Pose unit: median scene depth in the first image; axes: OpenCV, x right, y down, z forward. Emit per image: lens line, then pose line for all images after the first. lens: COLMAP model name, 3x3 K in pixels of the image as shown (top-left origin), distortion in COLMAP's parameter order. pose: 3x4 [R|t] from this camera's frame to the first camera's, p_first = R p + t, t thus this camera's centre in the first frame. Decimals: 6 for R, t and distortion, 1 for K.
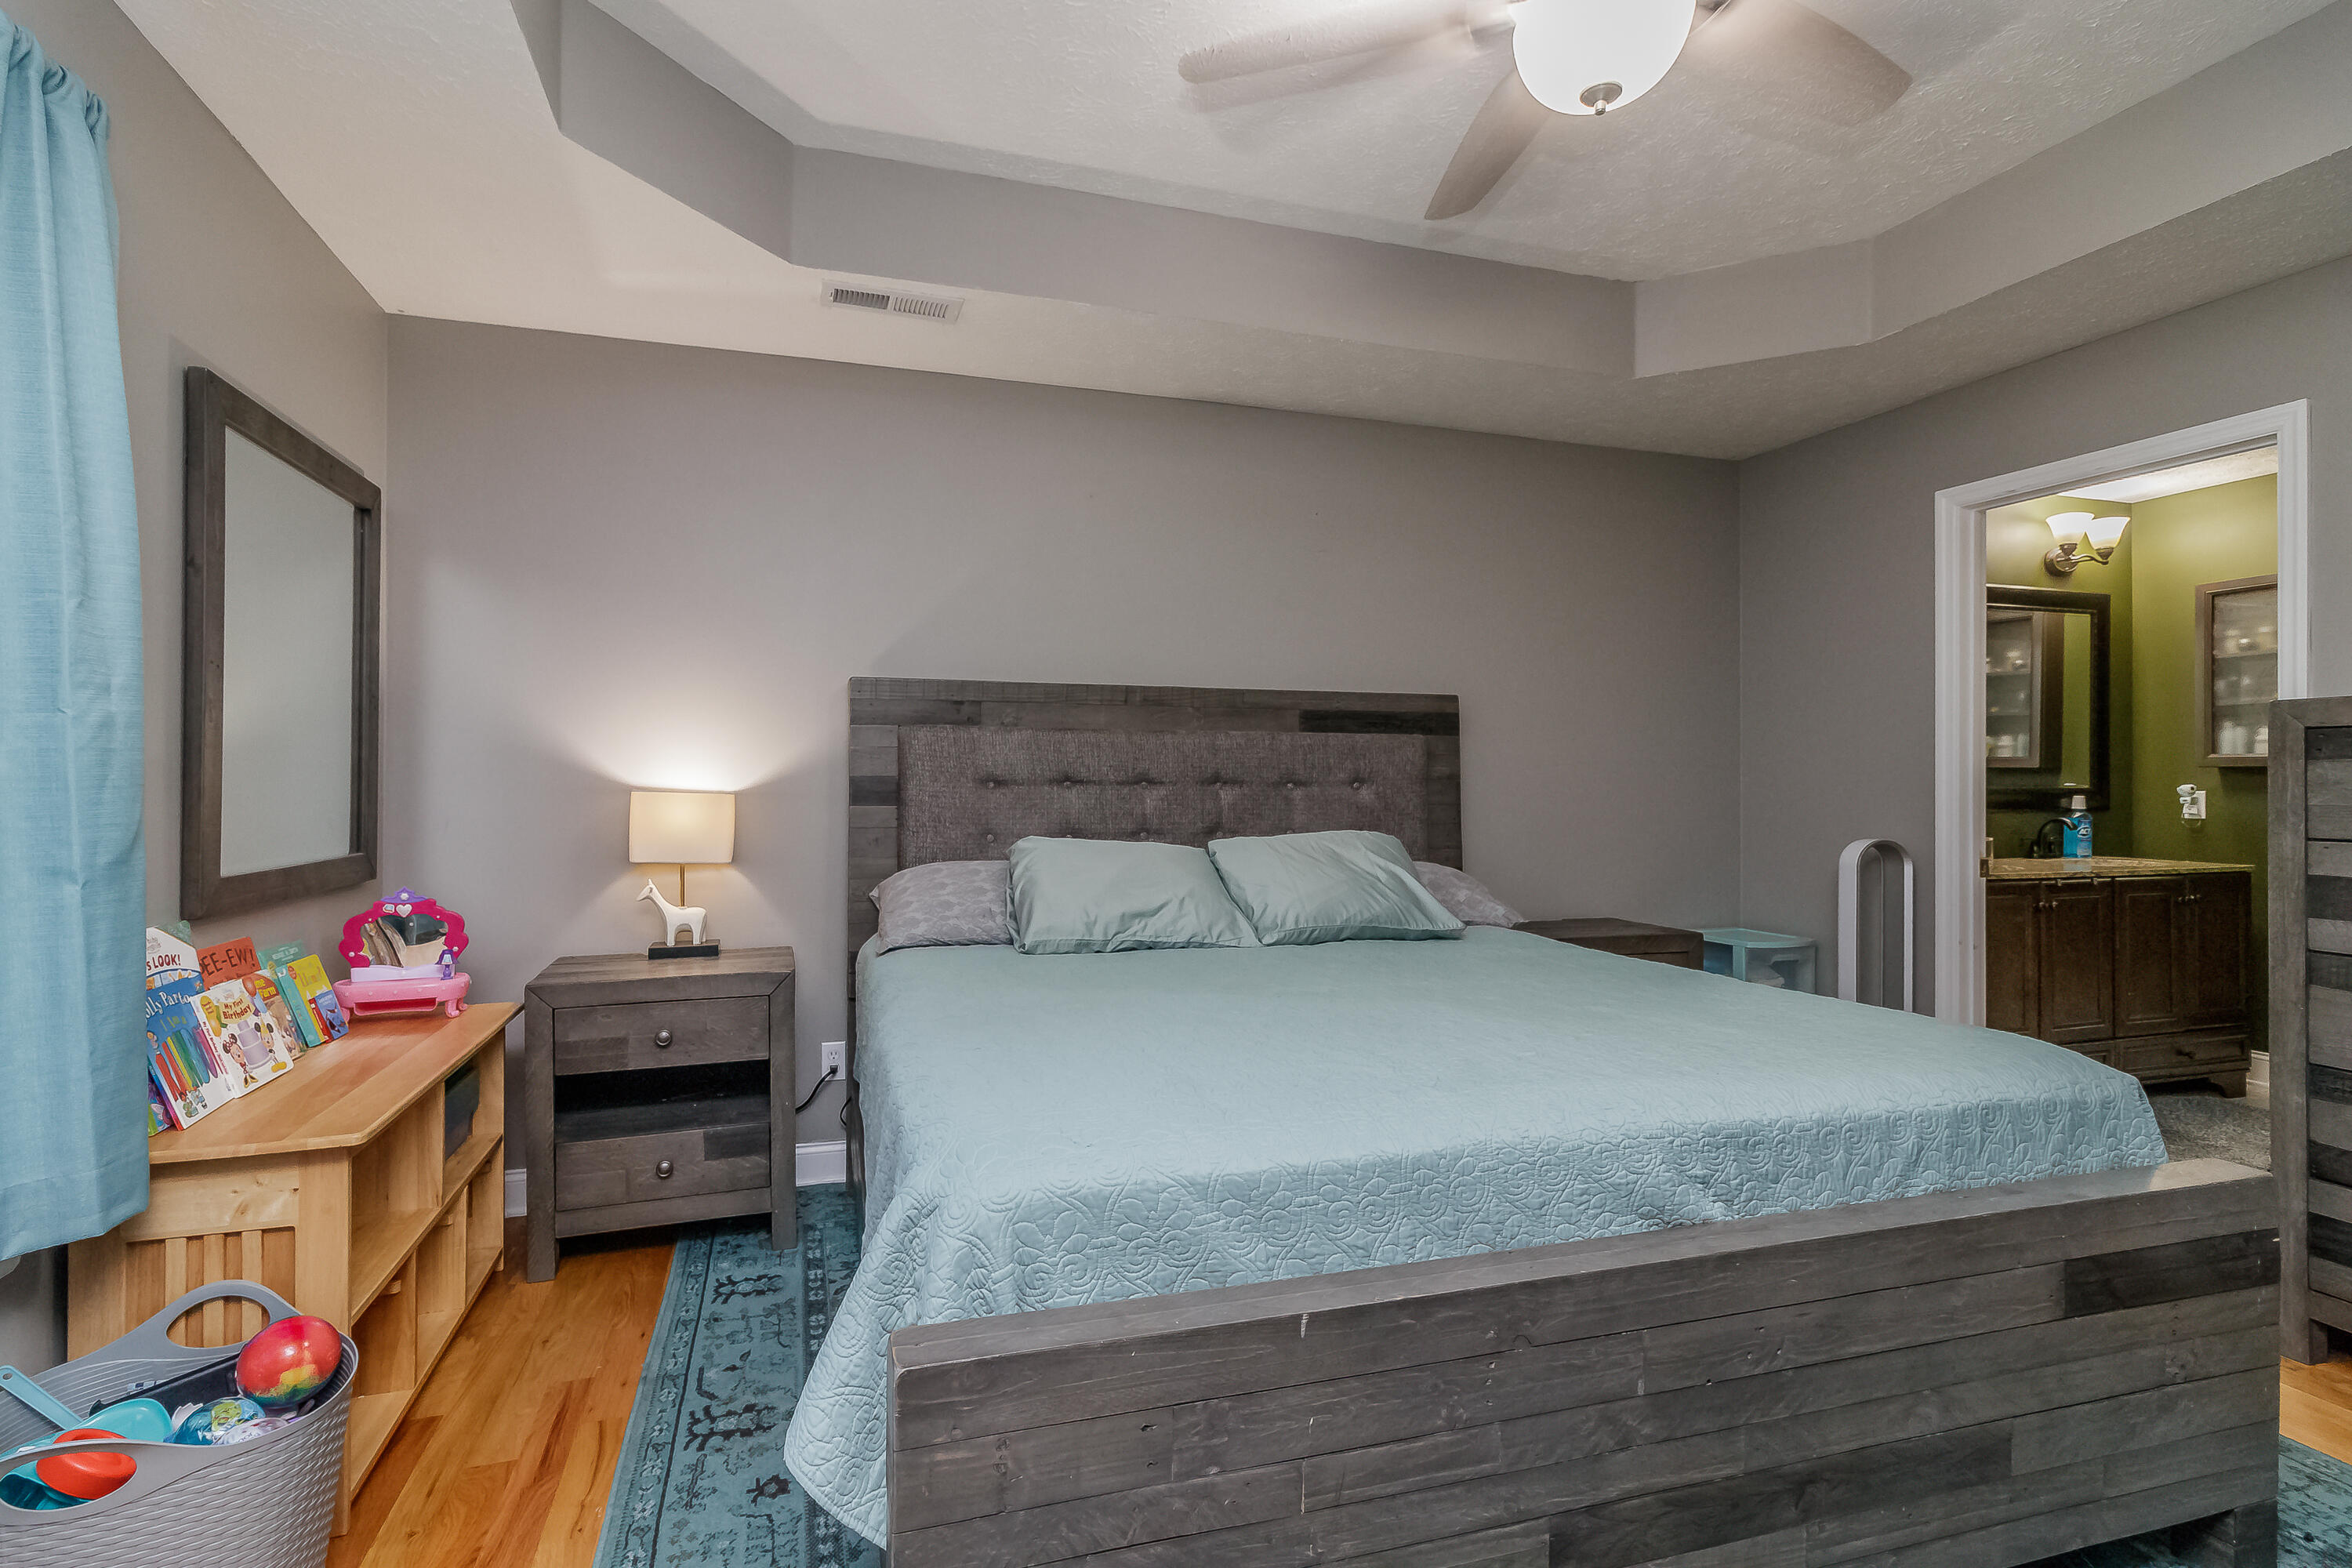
lens RADIAL K [[1126.9, 0, 1113.2], [0, 1126.9, 783.8], [0, 0, 1]] dist [-0.002020, 0.002900]
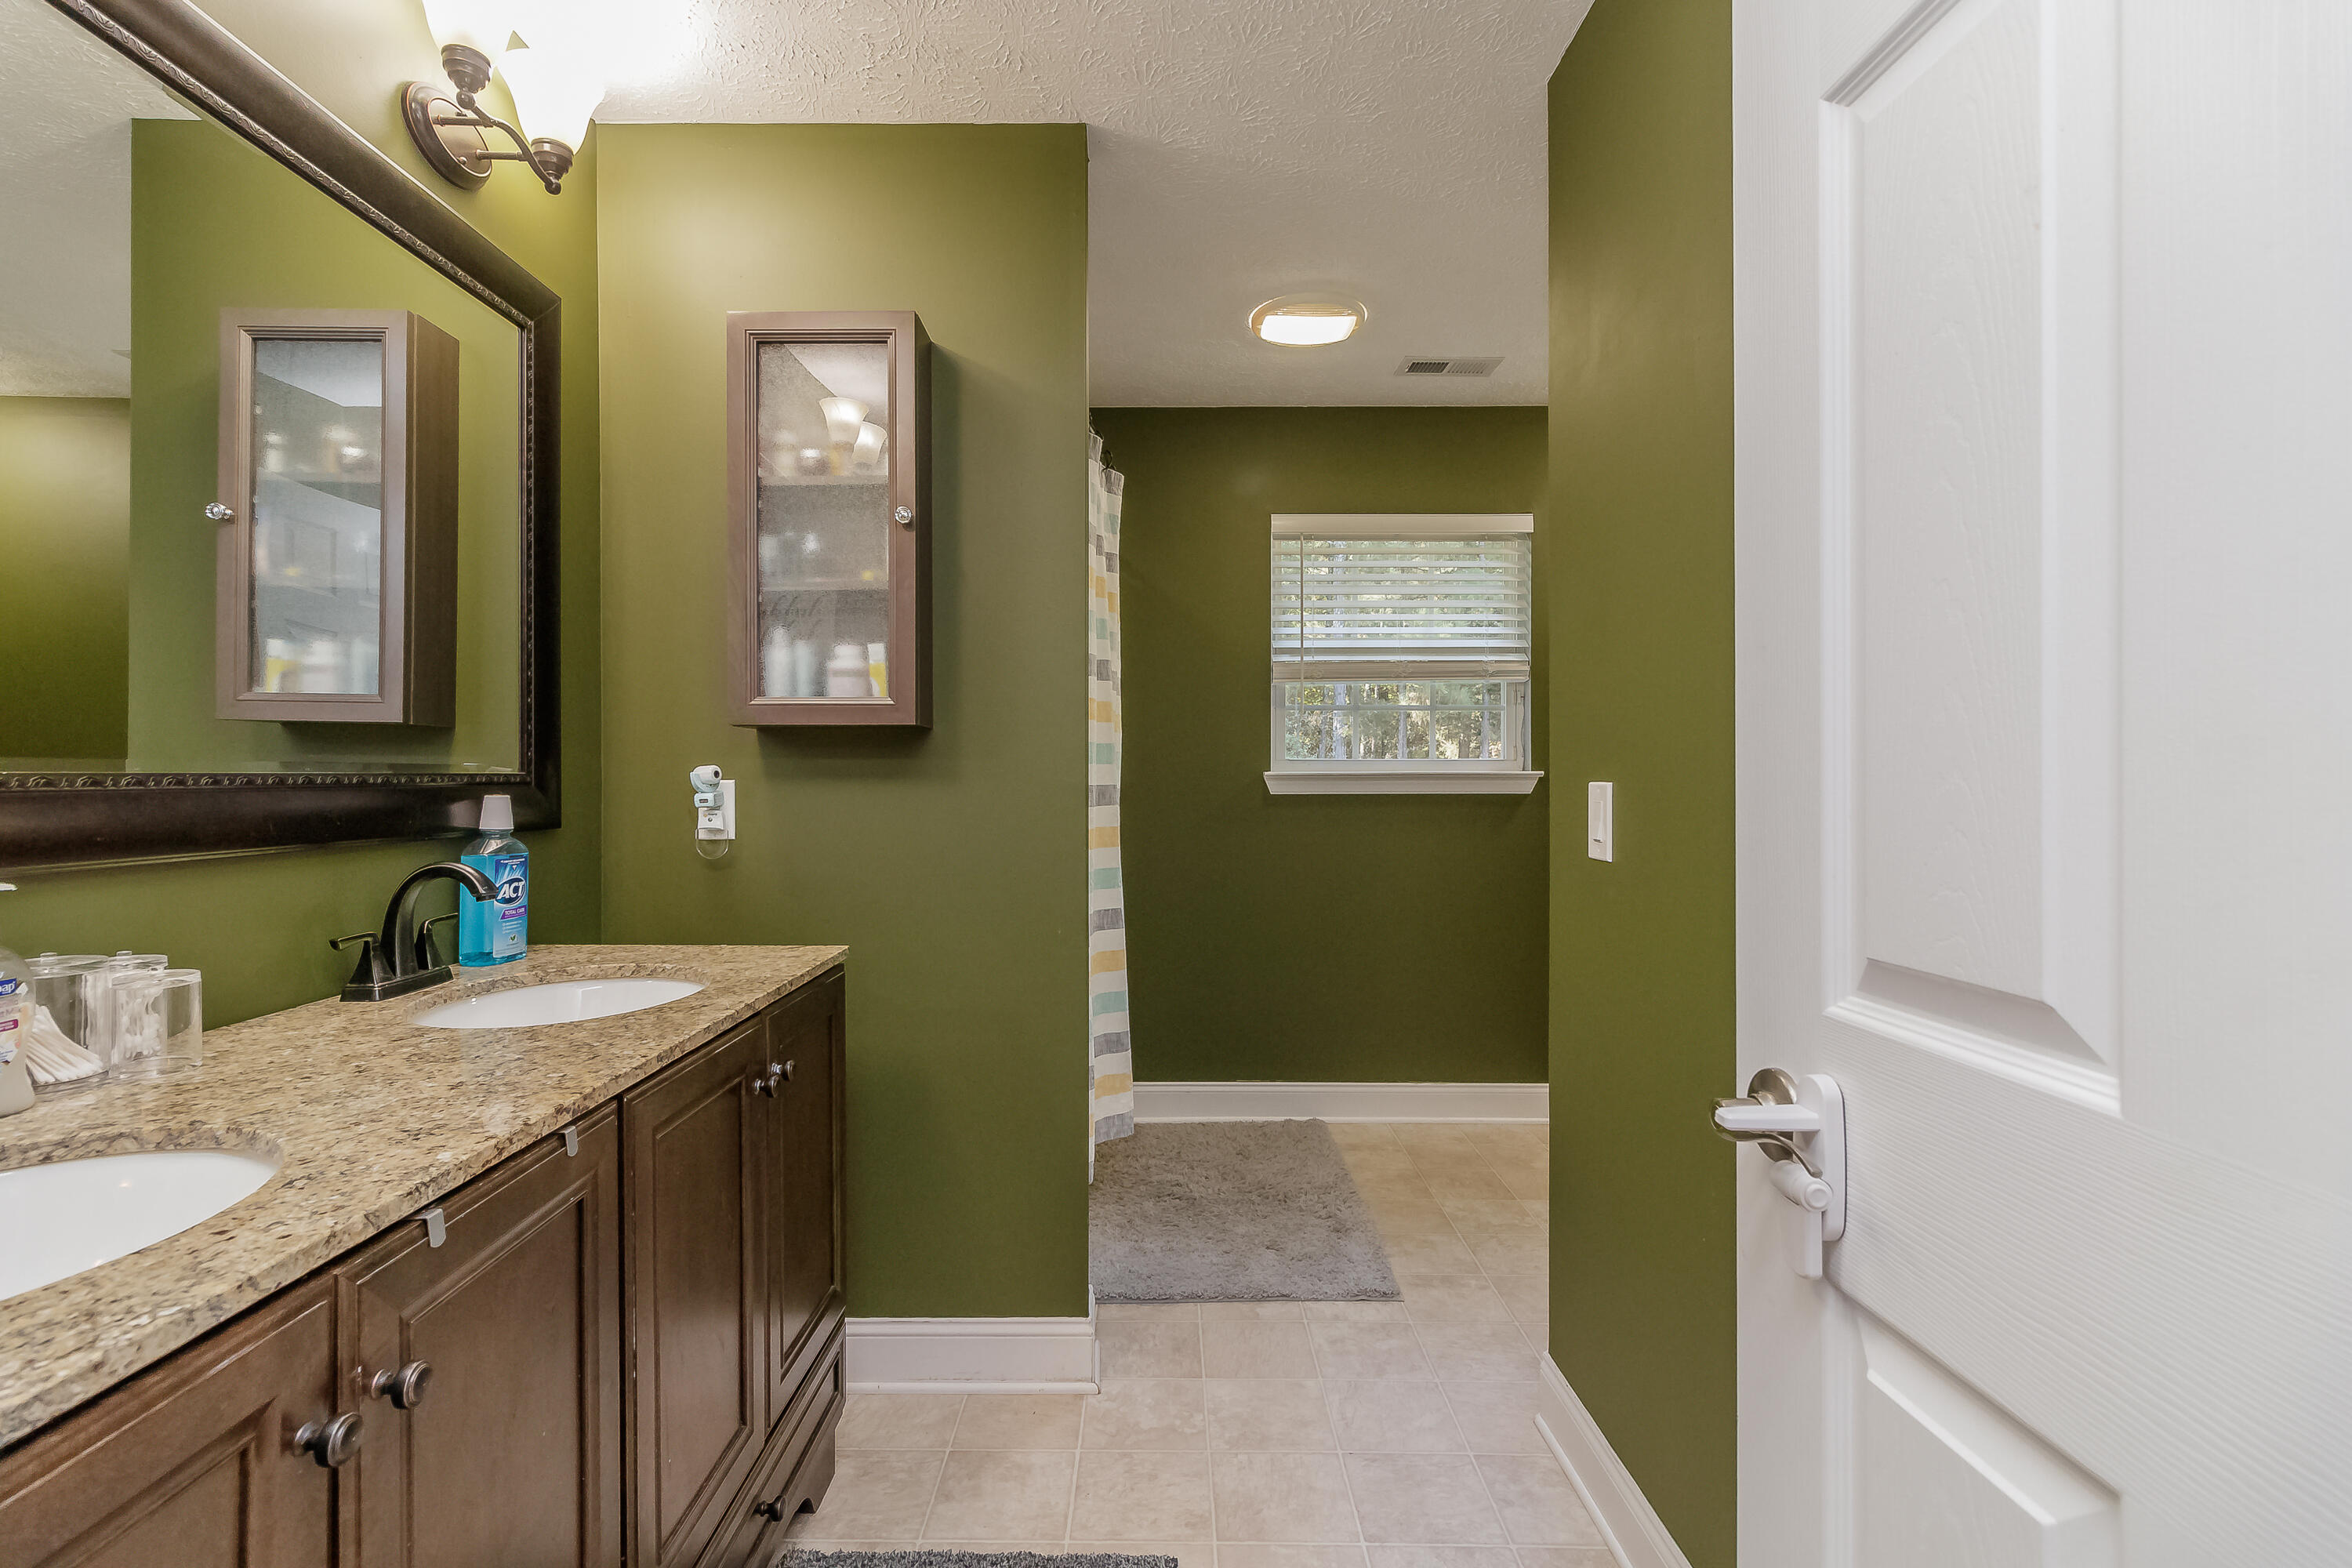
lens RADIAL K [[1126.9, 0, 1172.3], [0, 1126.9, 775.6], [0, 0, 1]] dist [-0.002020, 0.002900]
pose [[0.299576, -0.000318, 0.954072, 0.573014], [0.002352, 0.999997, -0.000405, 0.005236], [-0.954069, 0.002365, 0.299576, 0.680401]]
